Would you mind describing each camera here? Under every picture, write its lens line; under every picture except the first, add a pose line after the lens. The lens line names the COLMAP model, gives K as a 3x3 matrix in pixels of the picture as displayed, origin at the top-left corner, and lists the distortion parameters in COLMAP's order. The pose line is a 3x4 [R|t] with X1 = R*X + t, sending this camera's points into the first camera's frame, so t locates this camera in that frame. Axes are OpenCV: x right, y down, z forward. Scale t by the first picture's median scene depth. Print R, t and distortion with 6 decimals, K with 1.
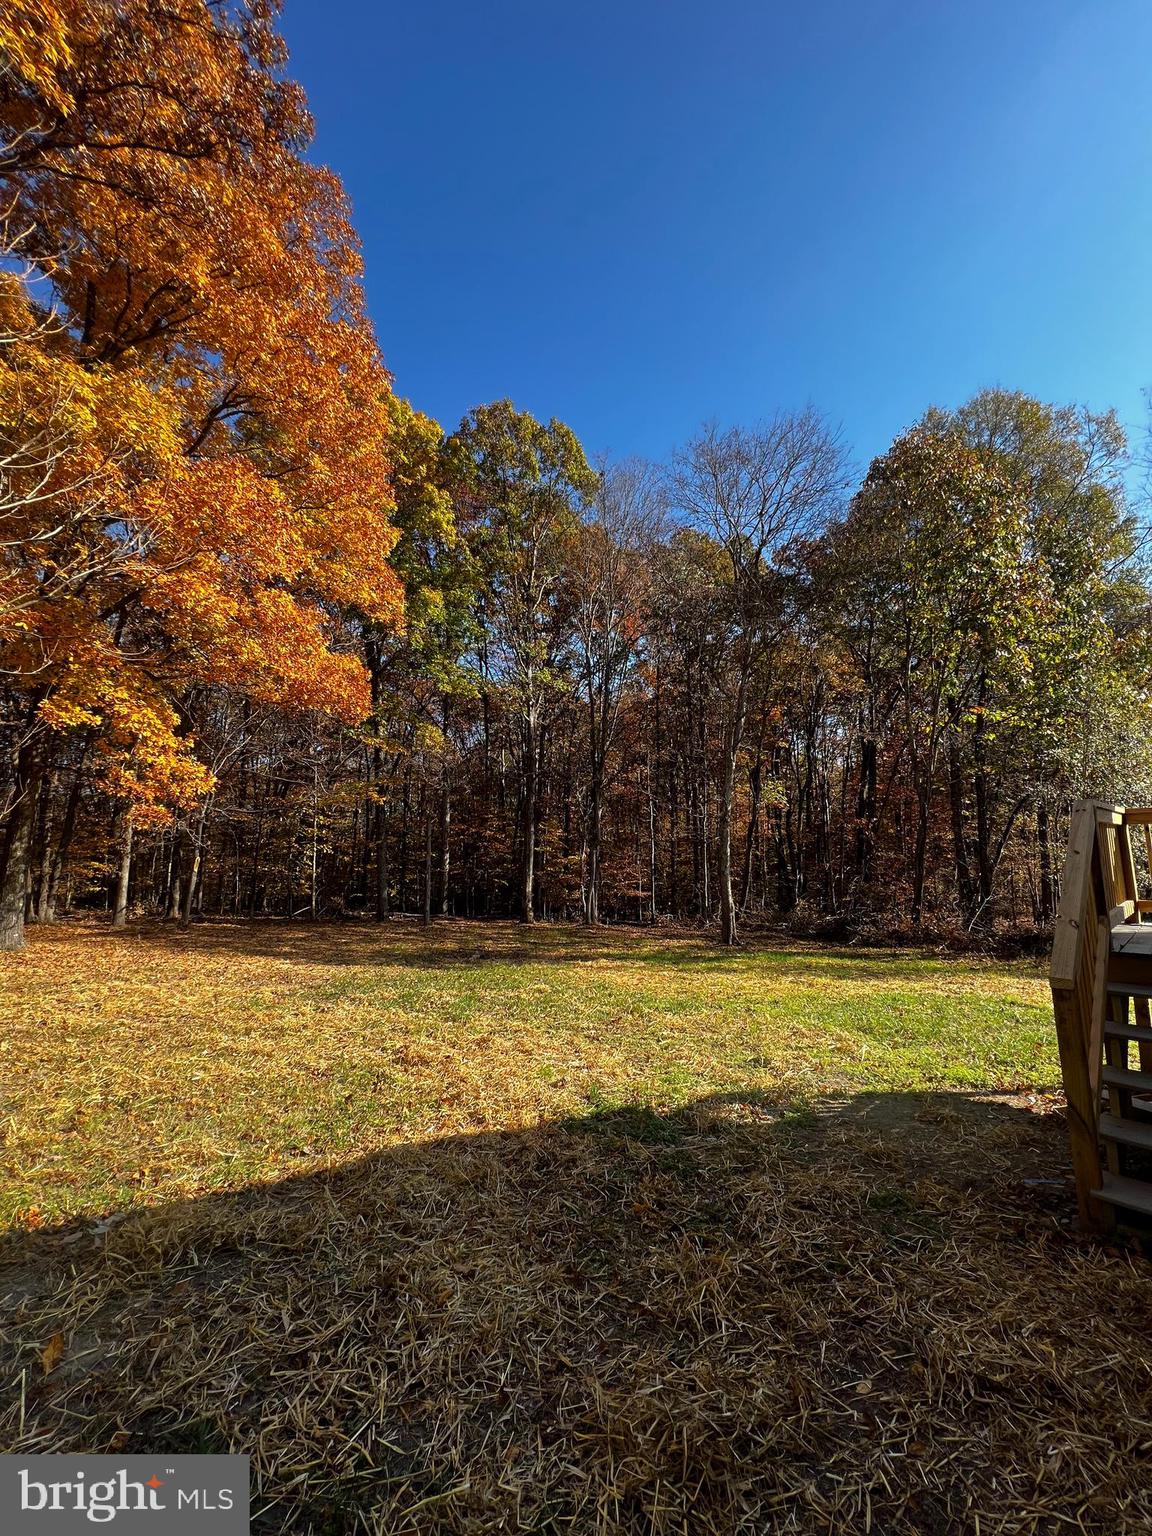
lens RADIAL K [[614.8, 0, 576.0], [0, 614.8, 768.0], [0, 0, 1]] dist [-0.001901, 0.000129]
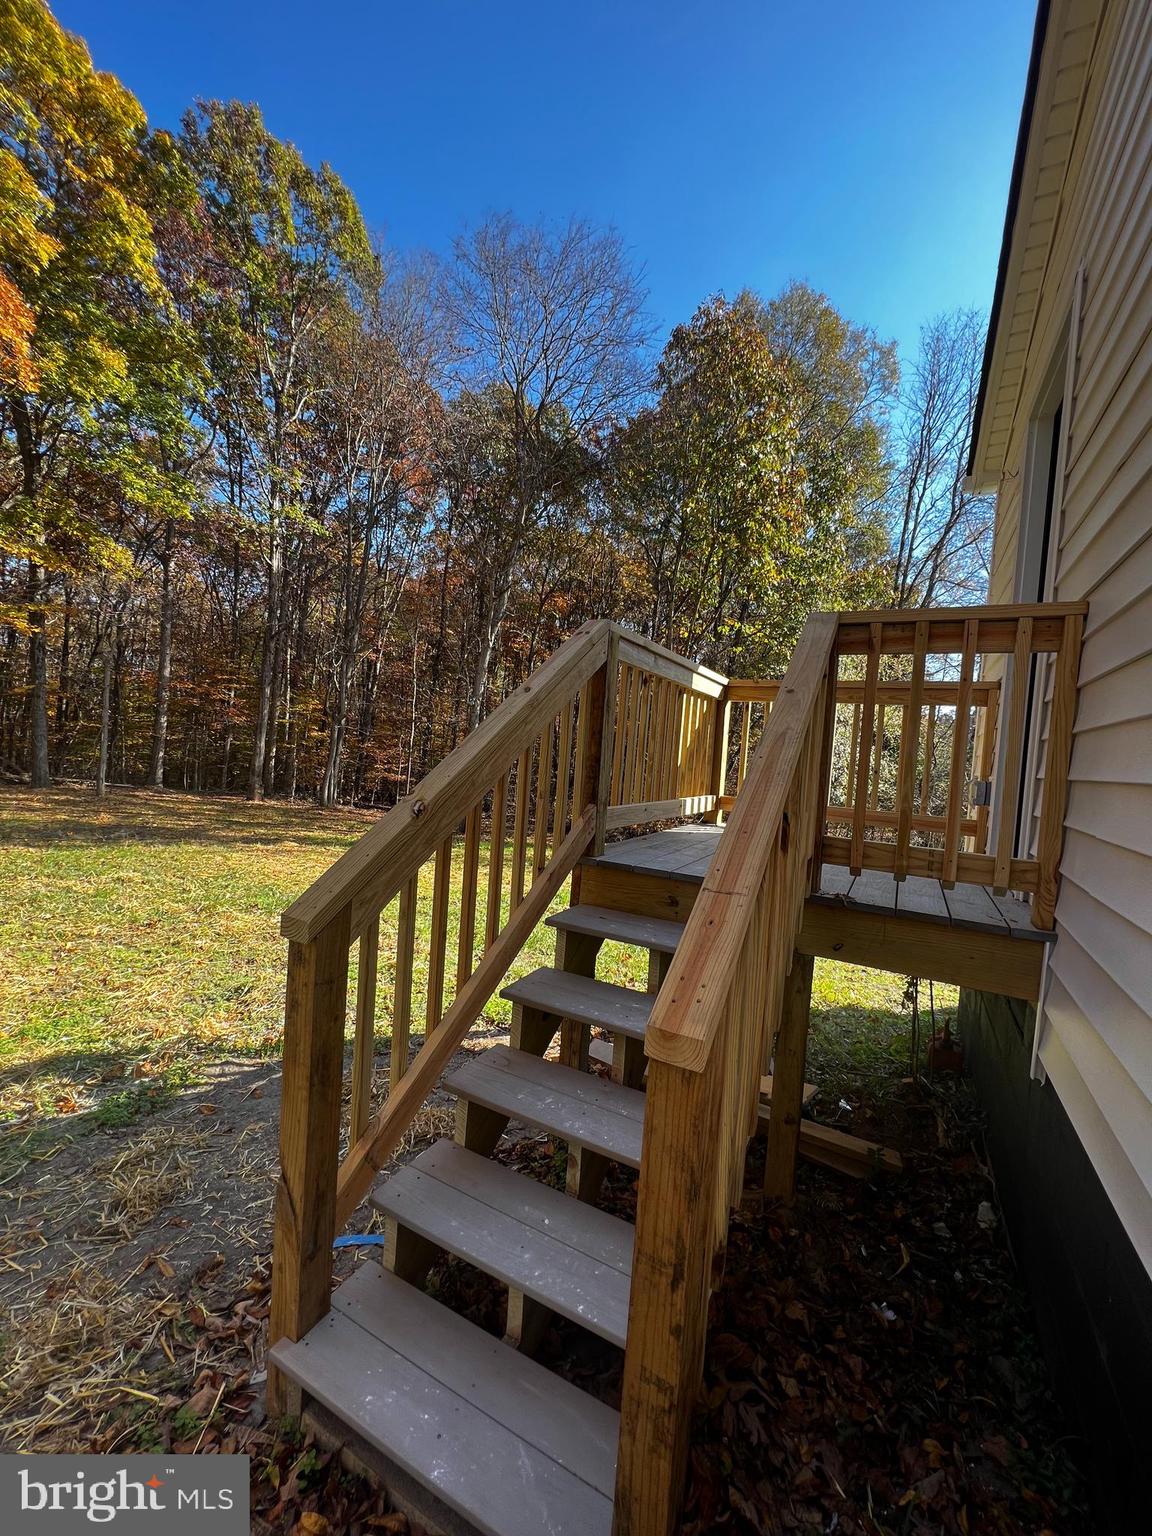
lens RADIAL K [[614.8, 0, 576.0], [0, 614.8, 768.0], [0, 0, 1]] dist [-0.001901, 0.000129]
pose [[0.947899, 0.071360, 0.310477, 0.192884], [-0.124191, 0.980257, 0.153857, 0.033895], [-0.293368, -0.184400, 0.938047, 0.124106]]
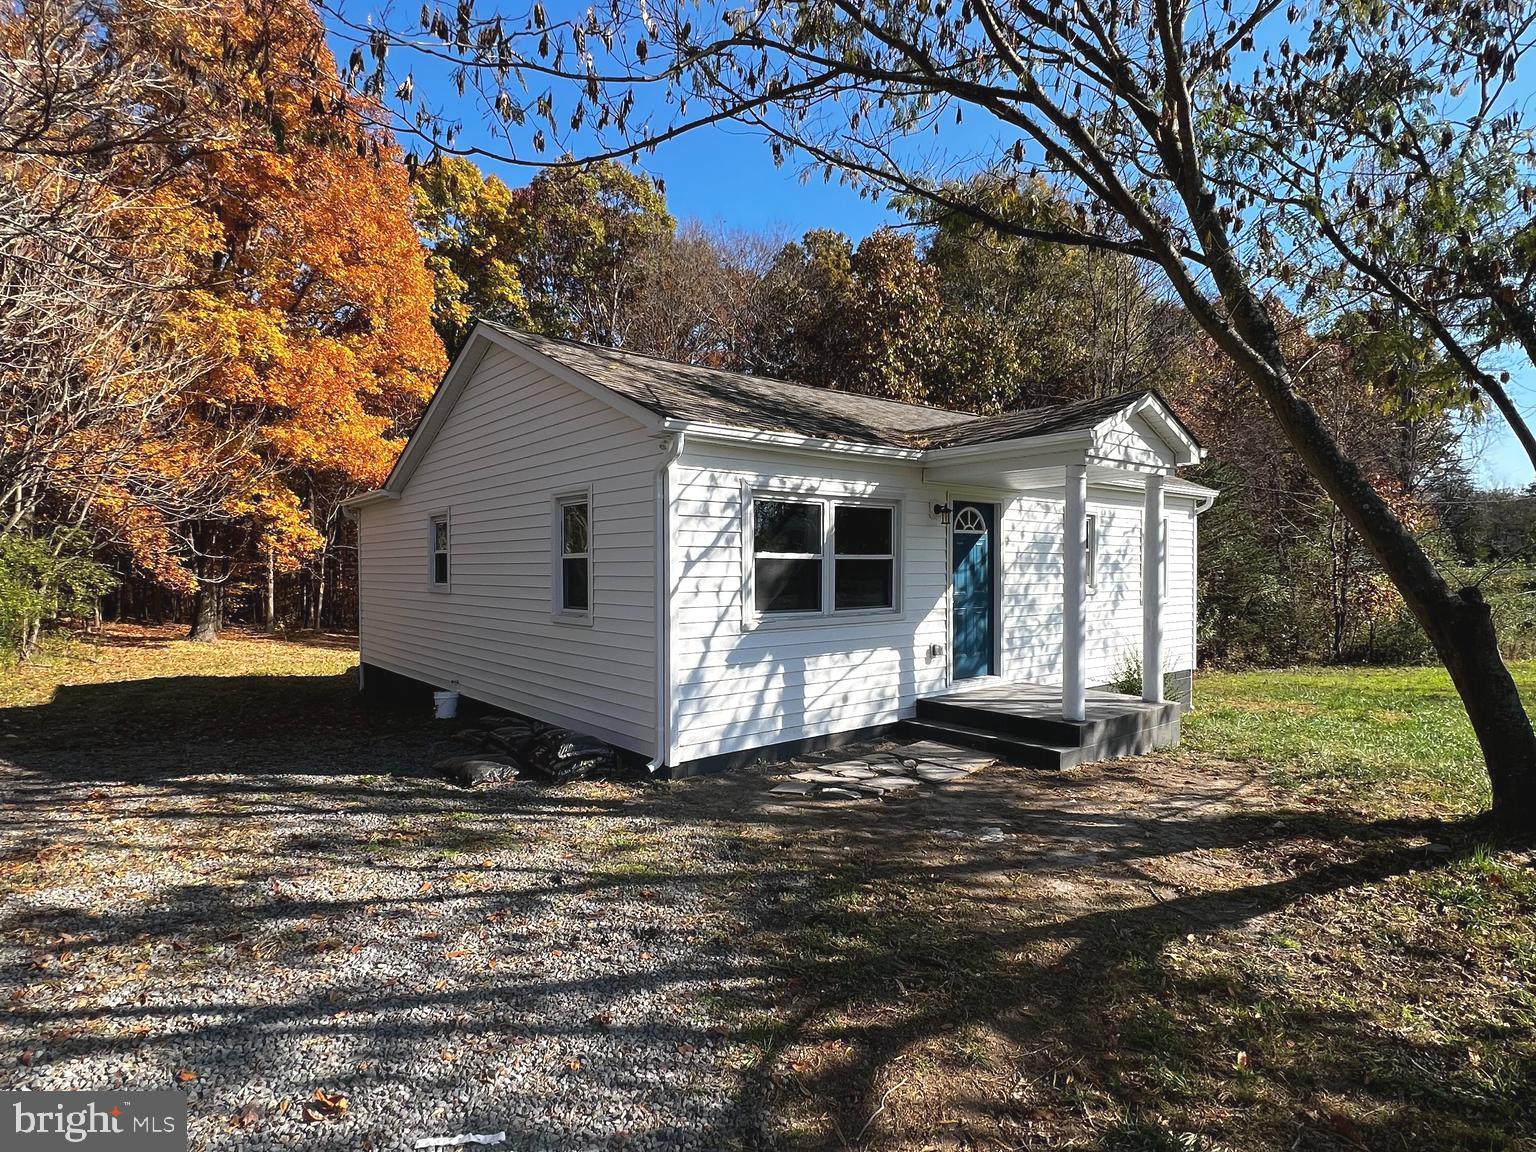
lens RADIAL K [[812.8, 0, 768.0], [0, 812.8, 576.0], [0, 0, 1]] dist [-0.002591, 0.000043]
pose [[0.997899, 0.010262, -0.063963, 0.748832], [-0.000927, 0.989533, 0.144303, -0.205106], [0.064775, -0.143941, 0.987464, -1.094670]]
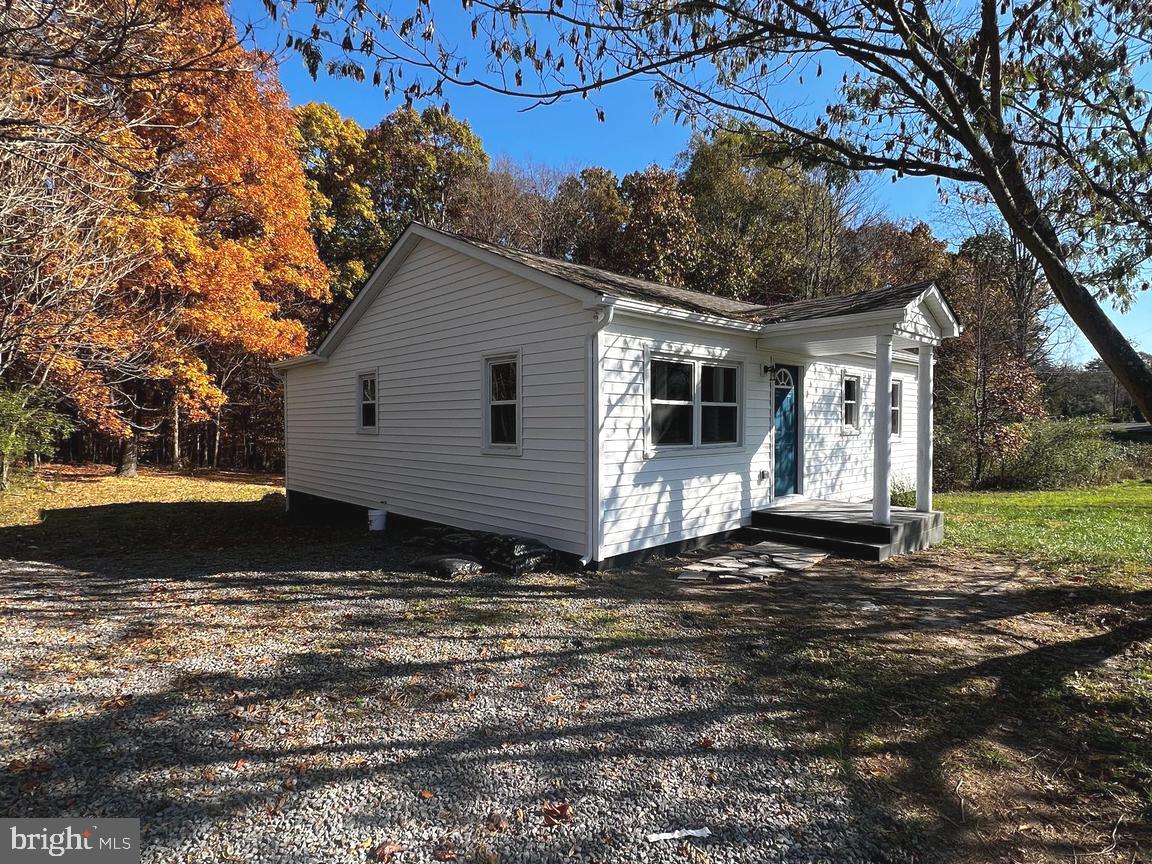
lens RADIAL K [[609.6, 0, 576.0], [0, 609.6, 432.0], [0, 0, 1]] dist [-0.002591, 0.000043]
pose [[0.999931, 0.010172, -0.005888, 0.635150], [-0.009180, 0.988755, 0.149261, -0.192642], [0.007341, -0.149197, 0.988780, -1.092713]]
